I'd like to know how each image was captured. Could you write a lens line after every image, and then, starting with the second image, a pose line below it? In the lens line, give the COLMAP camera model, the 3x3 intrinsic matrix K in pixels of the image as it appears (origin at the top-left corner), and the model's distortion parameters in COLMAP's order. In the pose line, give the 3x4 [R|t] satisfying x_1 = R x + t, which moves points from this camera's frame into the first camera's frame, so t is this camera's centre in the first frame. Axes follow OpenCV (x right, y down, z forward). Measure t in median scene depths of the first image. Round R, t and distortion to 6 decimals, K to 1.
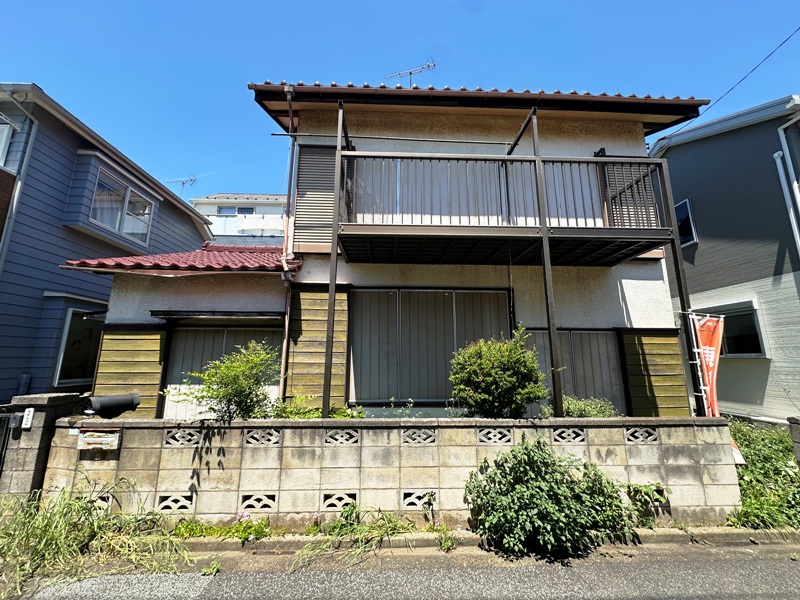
lens RADIAL K [[321.4, 0, 399.3], [0, 321.4, 296.0], [0, 0, 1]] dist [-0.001070, 0.000276]
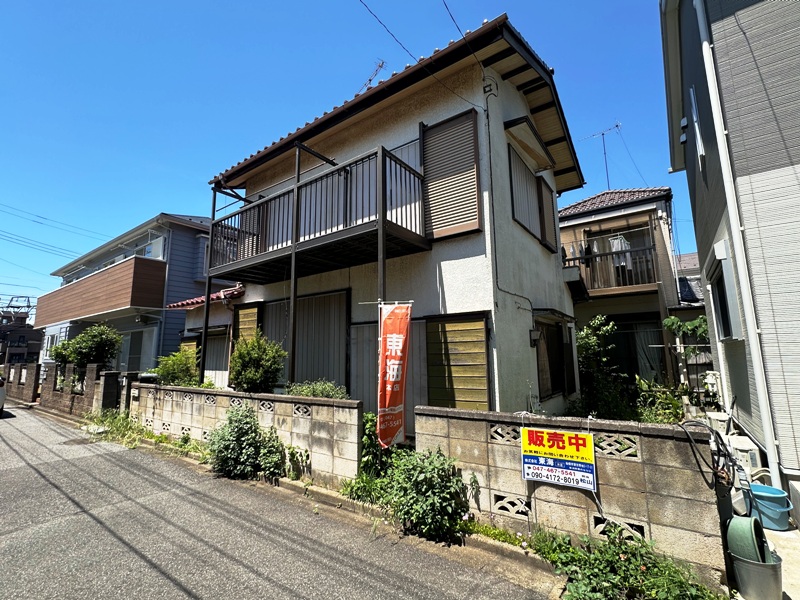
lens RADIAL K [[369.7, 0, 400.0], [0, 369.7, 300.0], [0, 0, 1]] dist [-0.000974, 0.000018]
pose [[0.782001, -0.106570, -0.614099, 1.970511], [0.136058, 0.990700, 0.001332, 0.061782], [0.608246, -0.084595, 0.789228, 0.141954]]
